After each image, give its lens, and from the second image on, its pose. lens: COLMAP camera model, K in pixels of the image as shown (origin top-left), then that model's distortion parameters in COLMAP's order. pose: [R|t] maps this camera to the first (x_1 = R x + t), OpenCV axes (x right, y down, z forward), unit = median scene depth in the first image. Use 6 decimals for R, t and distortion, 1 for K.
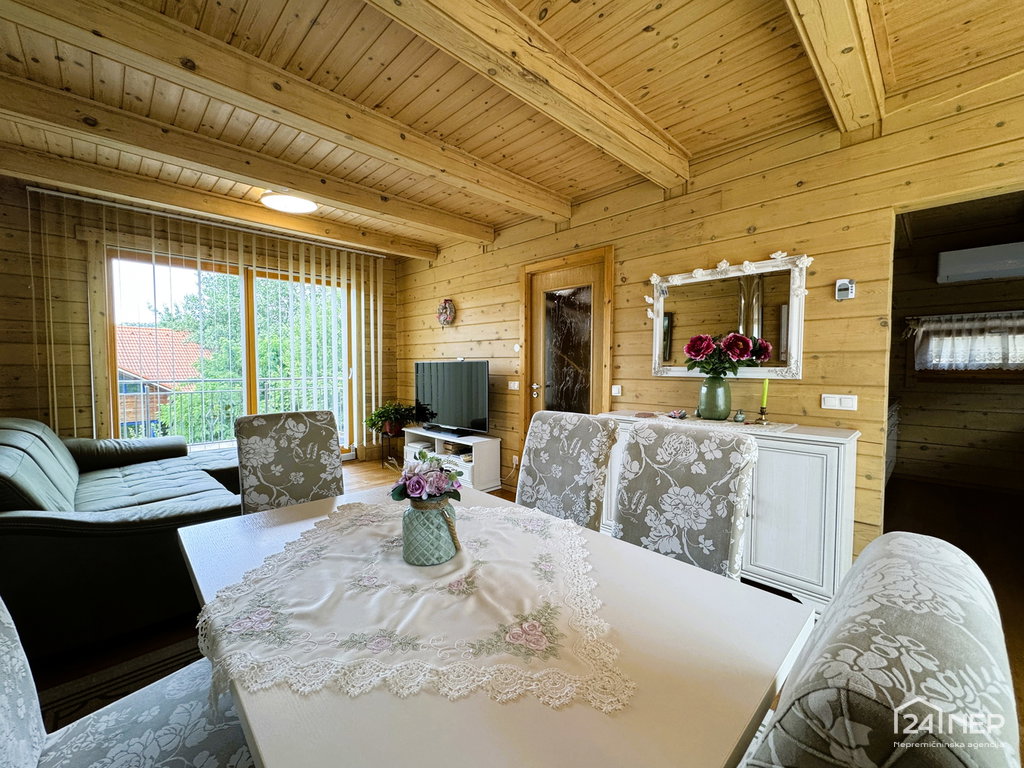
lens RADIAL K [[416.7, 0, 511.3], [0, 416.7, 382.3], [0, 0, 1]] dist [-0.003064, 0.000424]
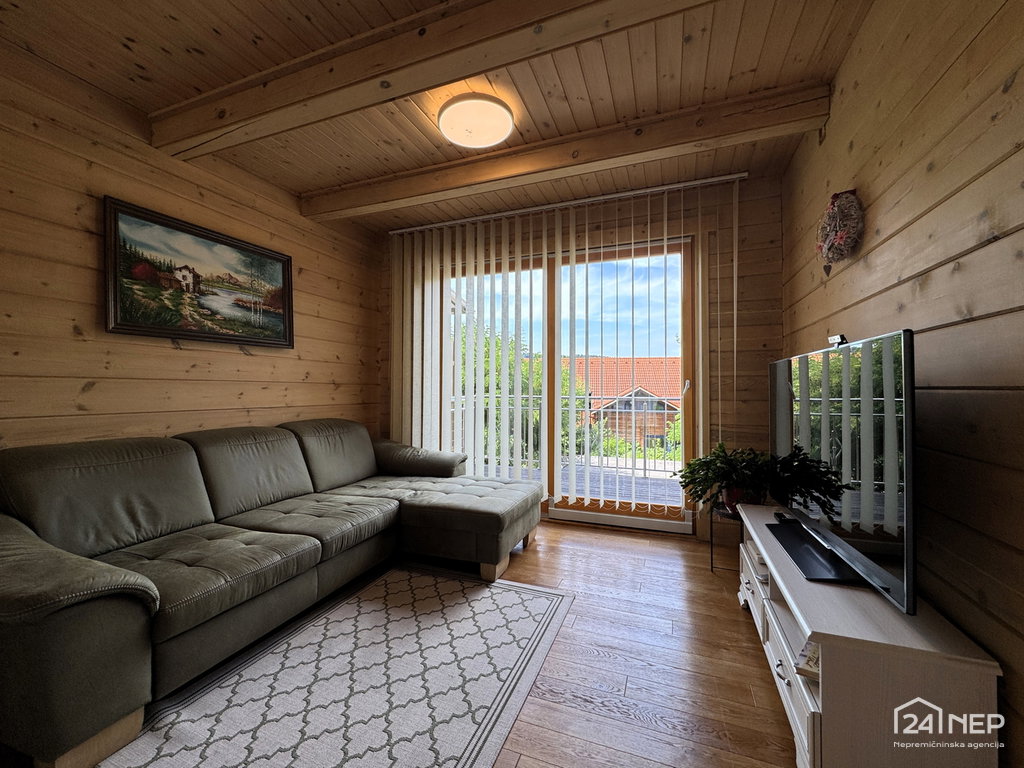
lens RADIAL K [[416.7, 0, 510.0], [0, 416.7, 384.0], [0, 0, 1]] dist [-0.003064, 0.000424]
pose [[0.415575, -0.008209, -0.909522, 0.098867], [-0.042276, 0.998704, -0.028331, -0.001637], [0.908576, 0.050225, 0.414690, 0.893950]]
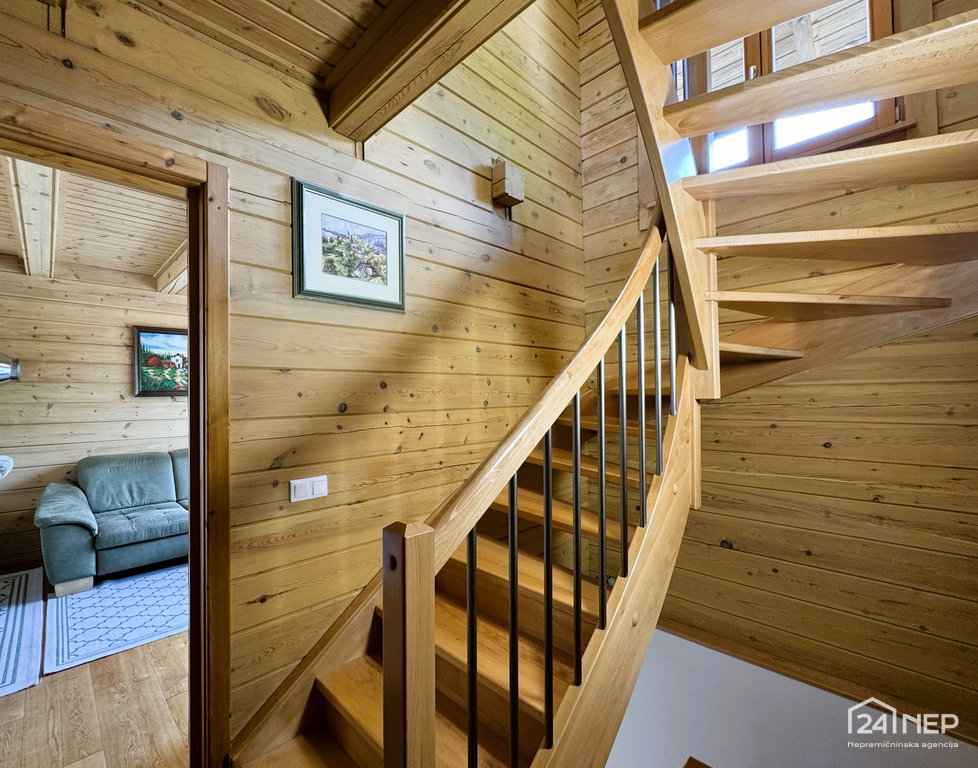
lens RADIAL K [[435.6, 0, 444.8], [0, 435.6, 391.8], [0, 0, 1]] dist [-0.006640, -0.000138]
pose [[-0.017953, -0.006507, -0.999818, 0.563134], [-0.036020, 0.999334, -0.005857, -0.124193], [0.999190, 0.035909, -0.018175, 1.589345]]
